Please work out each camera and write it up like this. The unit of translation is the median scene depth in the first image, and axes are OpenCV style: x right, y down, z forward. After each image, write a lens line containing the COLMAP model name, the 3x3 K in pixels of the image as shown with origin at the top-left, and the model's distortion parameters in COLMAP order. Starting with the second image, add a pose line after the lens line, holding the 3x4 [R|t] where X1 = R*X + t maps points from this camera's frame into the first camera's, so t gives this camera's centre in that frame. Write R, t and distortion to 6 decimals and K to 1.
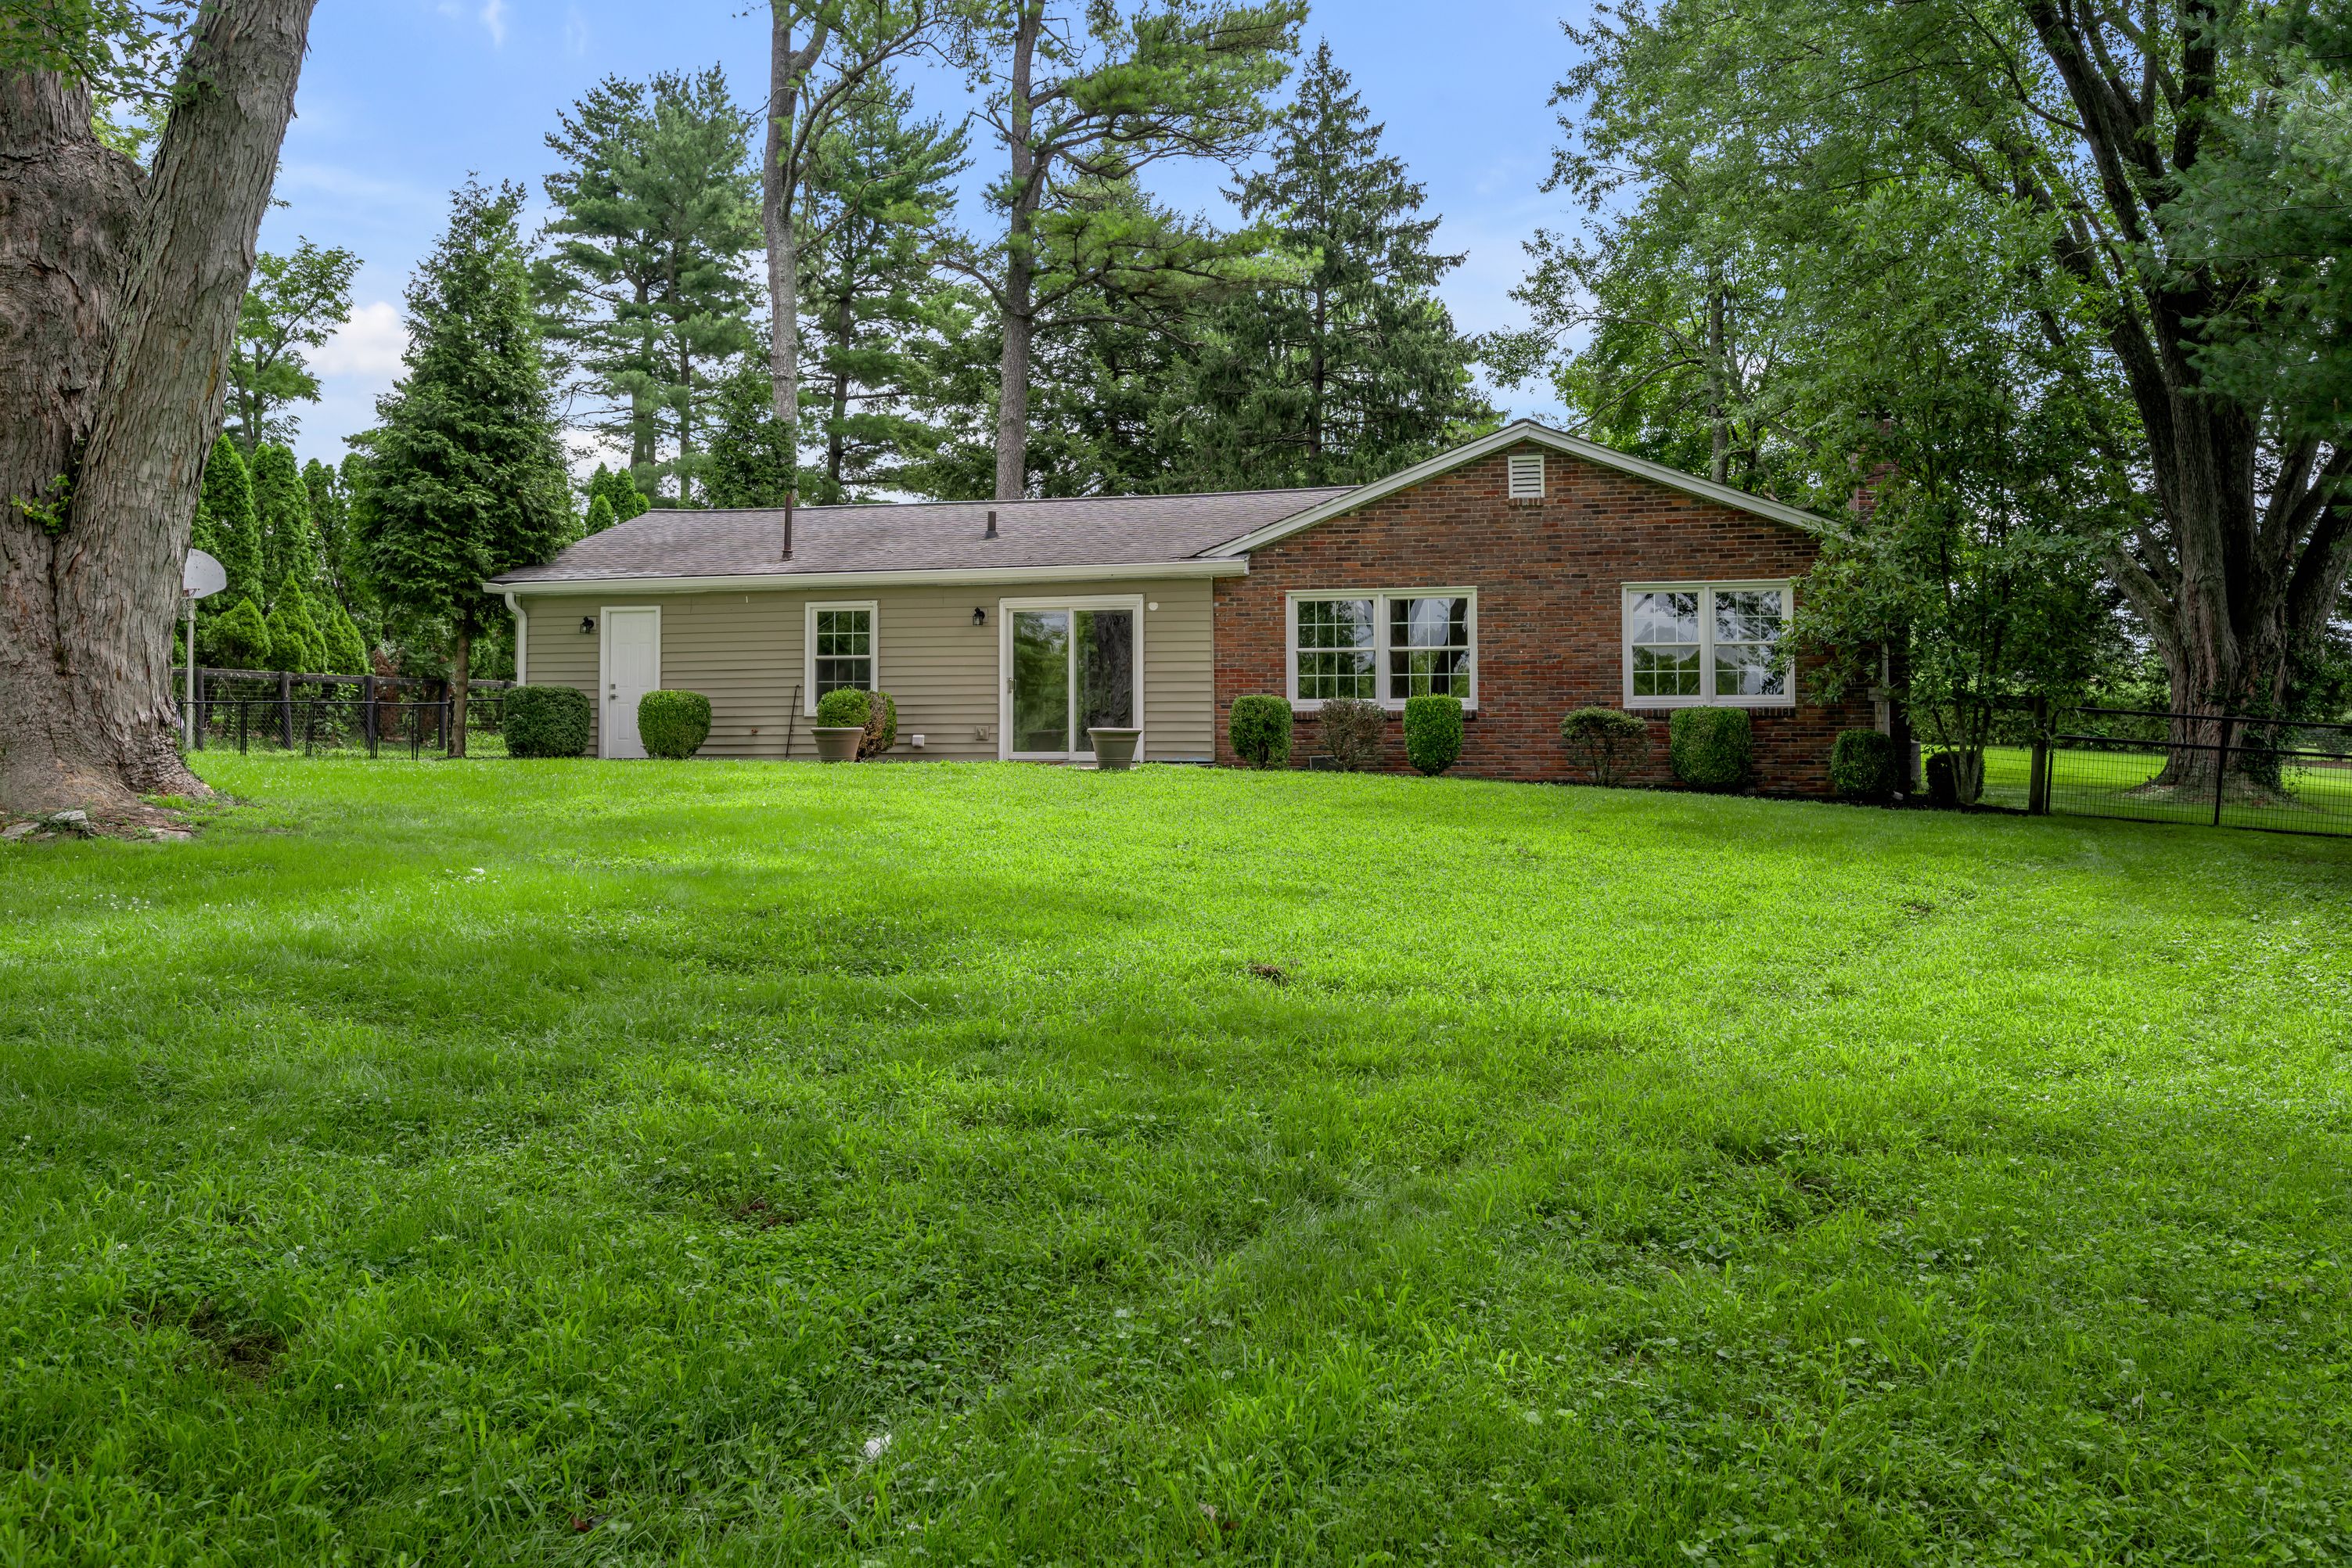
lens RADIAL K [[1902.1, 0, 1175.9], [0, 1902.1, 741.2], [0, 0, 1]] dist [-0.006854, 0.002411]
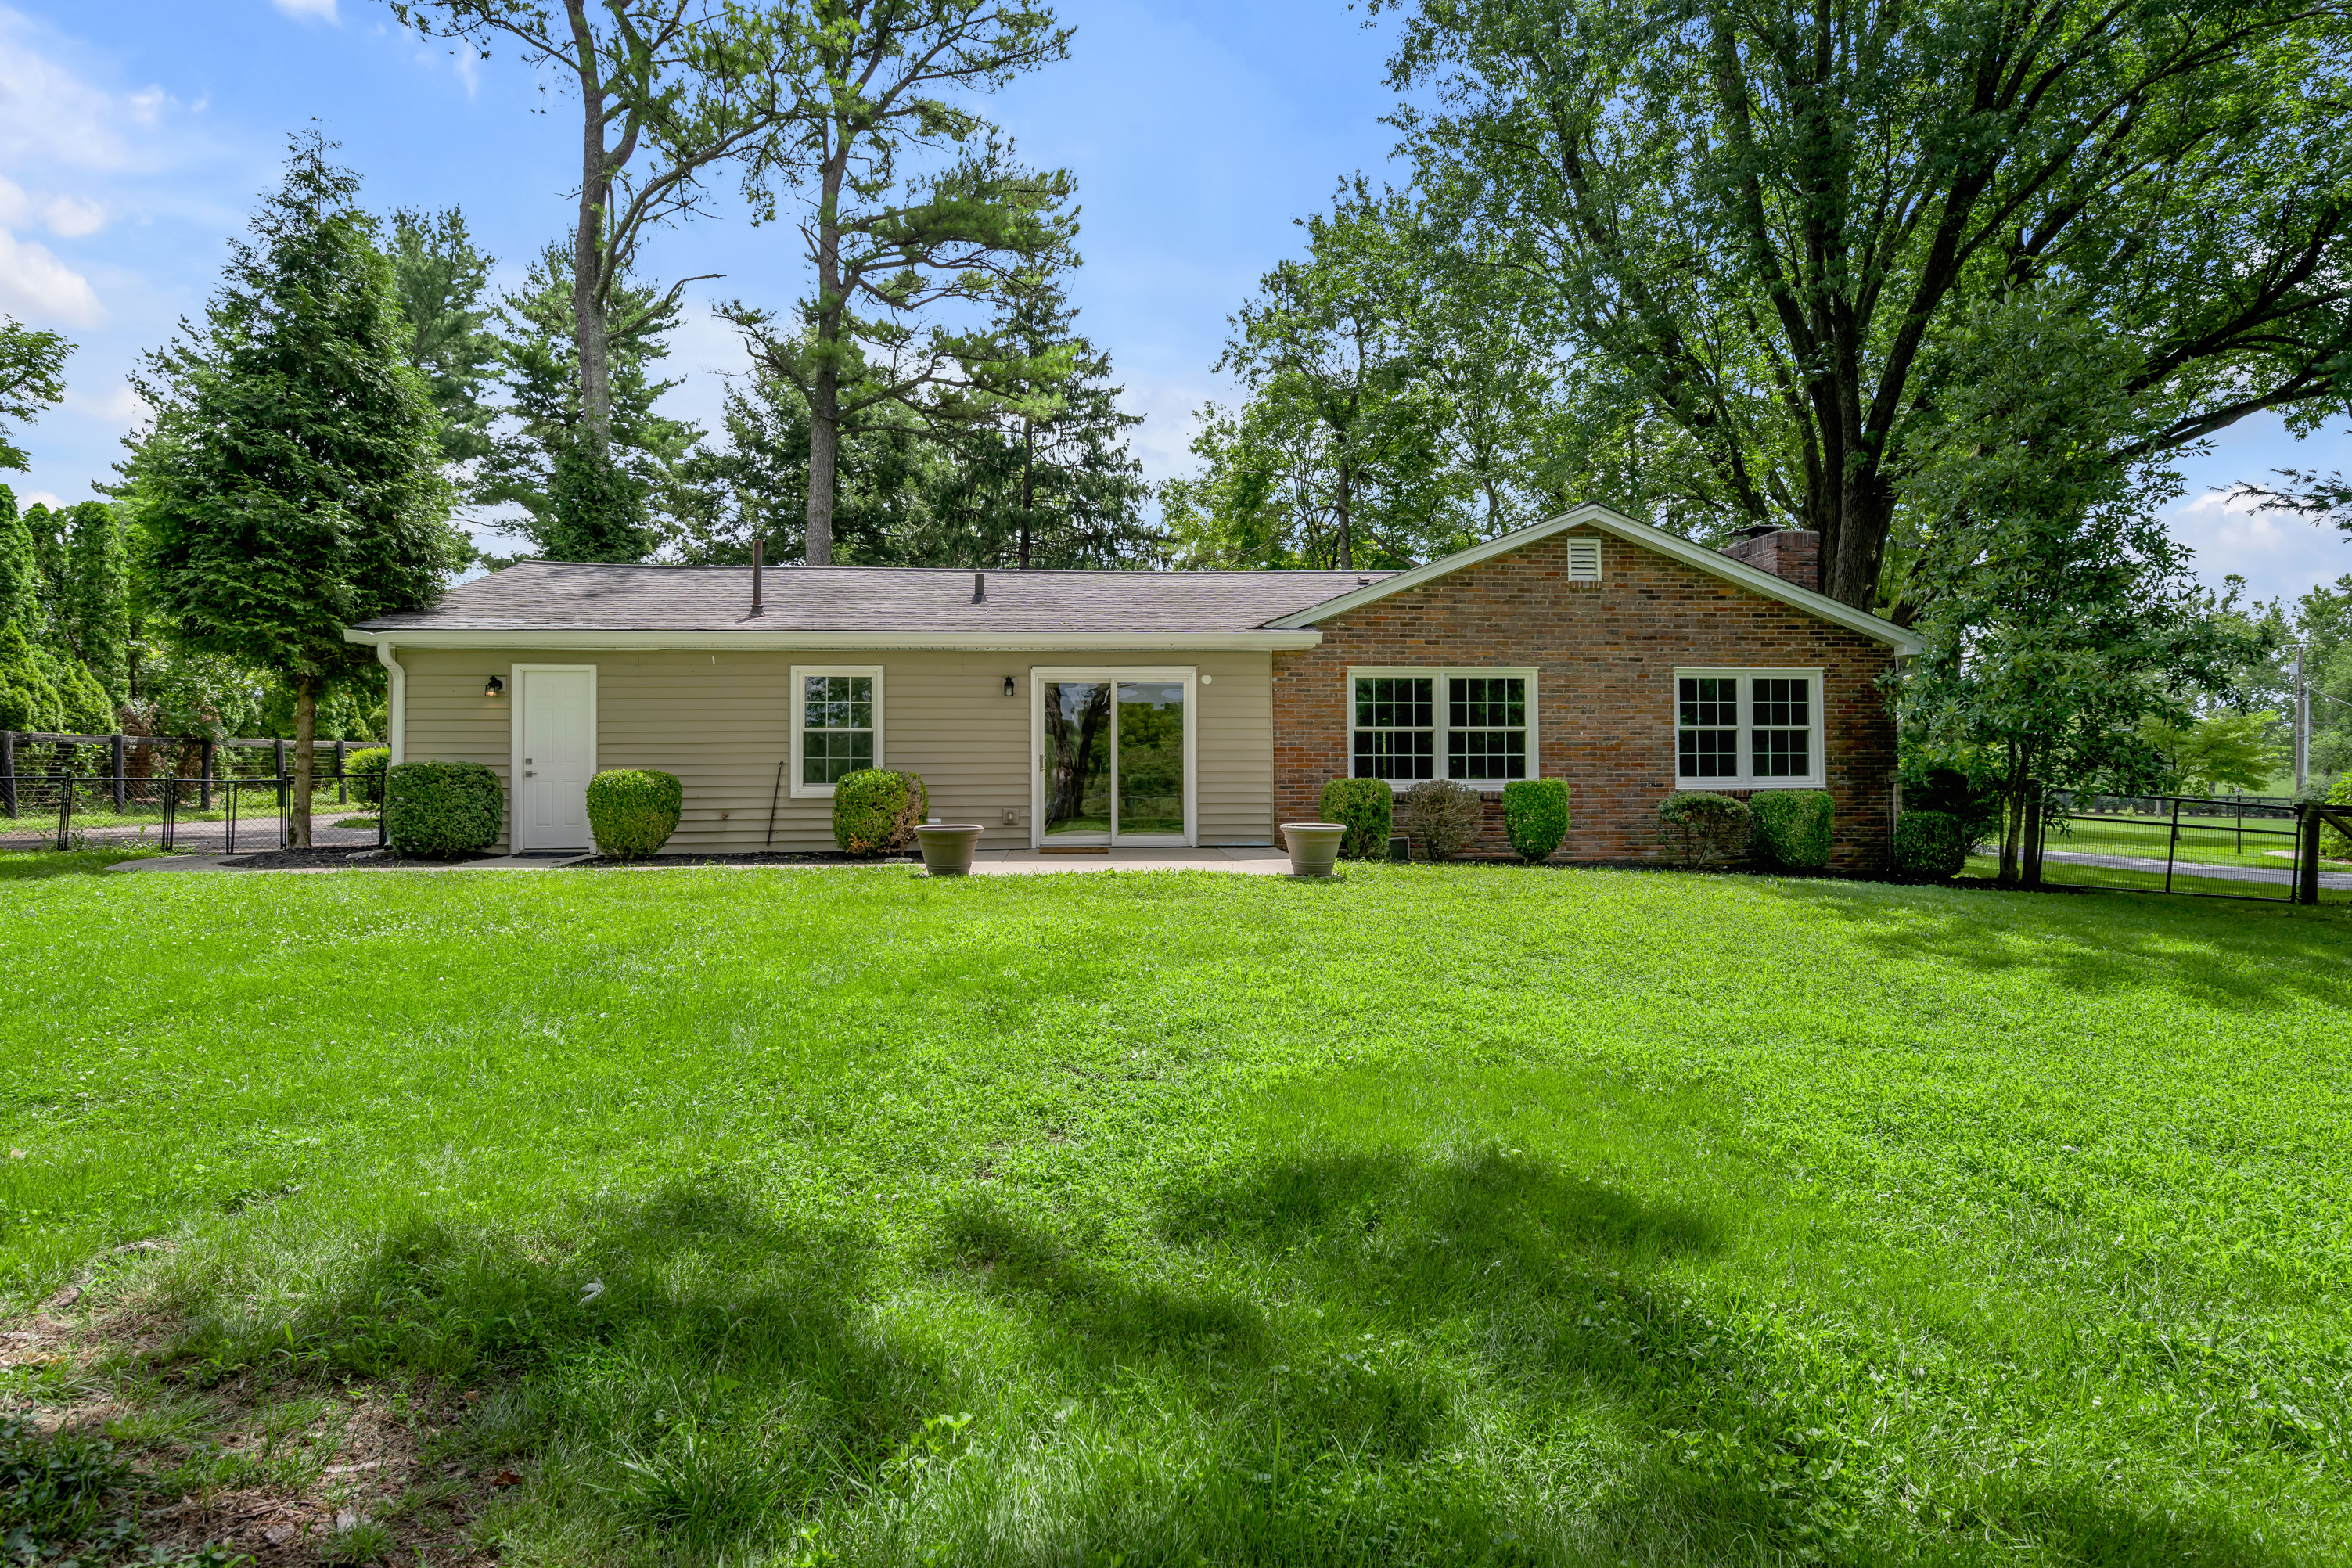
lens RADIAL K [[1207.5, 0, 1176.0], [0, 1207.5, 784.0], [0, 0, 1]] dist [-0.002647, -0.001853]
pose [[0.941339, -0.005054, 0.337426, -0.150307], [0.001974, 0.999953, 0.009470, -0.016909], [-0.337458, -0.008249, 0.941304, 0.297759]]
